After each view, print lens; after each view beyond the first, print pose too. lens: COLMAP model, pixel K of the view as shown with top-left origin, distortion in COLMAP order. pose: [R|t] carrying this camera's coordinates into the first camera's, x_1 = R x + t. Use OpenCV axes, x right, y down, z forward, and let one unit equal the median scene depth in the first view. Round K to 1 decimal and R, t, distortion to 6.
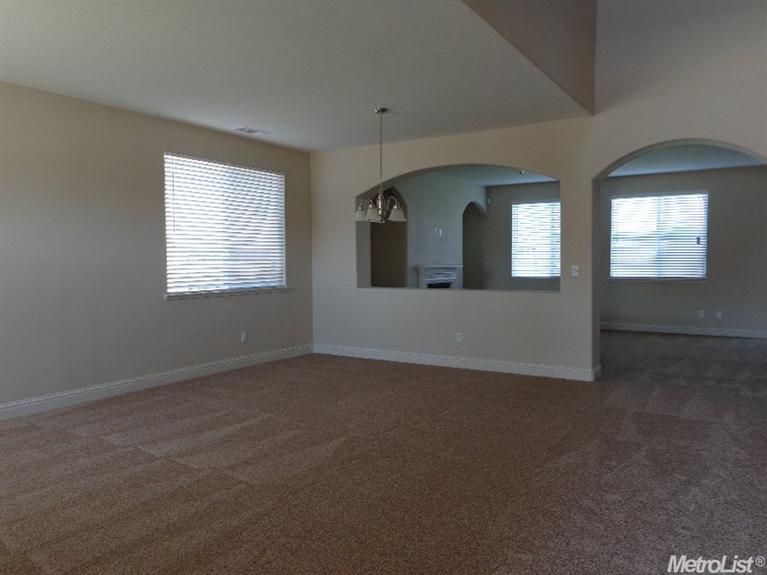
lens RADIAL K [[577.4, 0, 386.6], [0, 577.4, 289.0], [0, 0, 1]] dist [0.014611, -0.007880]
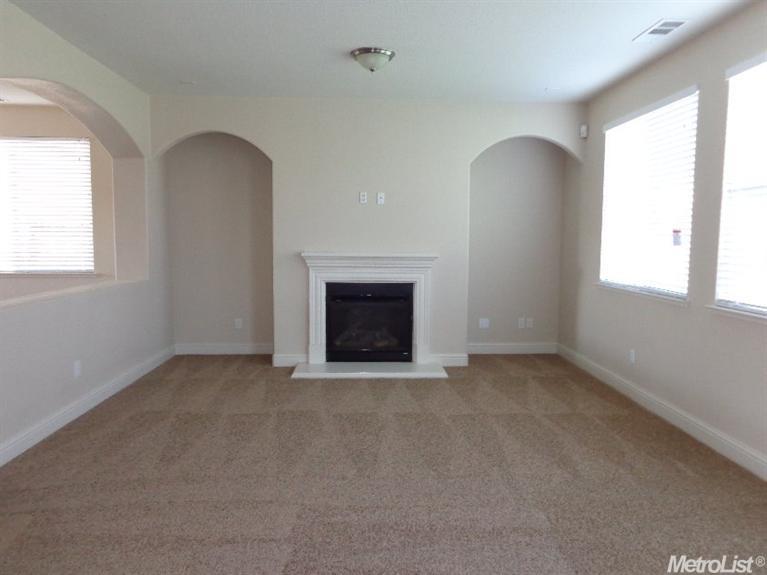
lens RADIAL K [[577.4, 0, 389.4], [0, 577.4, 285.7], [0, 0, 1]] dist [0.014611, -0.007880]
pose [[0.569882, 0.080482, -0.817776, 0.871502], [-0.049846, 0.996745, 0.063359, -0.067588], [0.820213, 0.004655, 0.572039, 0.976228]]
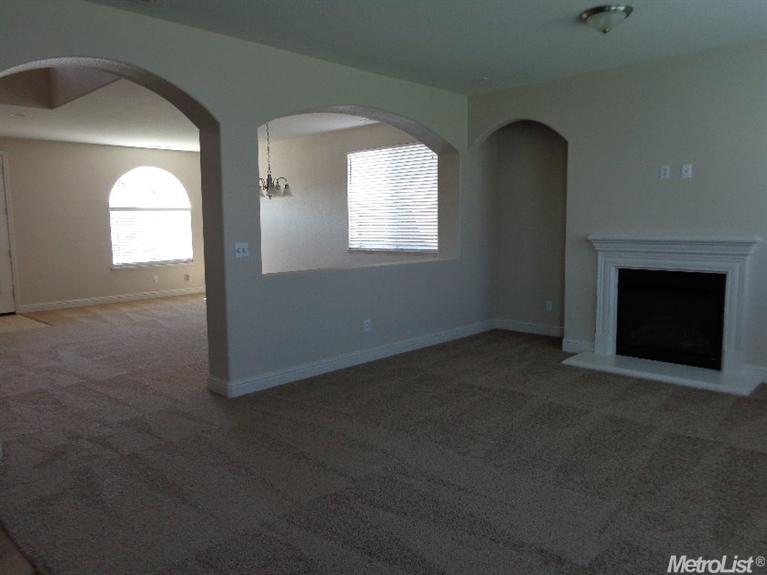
lens RADIAL K [[577.4, 0, 399.5], [0, 577.4, 281.4], [0, 0, 1]] dist [0.014611, -0.007880]
pose [[-0.187712, 0.109539, -0.976097, 0.946465], [-0.036296, 0.992310, 0.118339, -0.078415], [0.981553, 0.057643, -0.182293, 1.253621]]
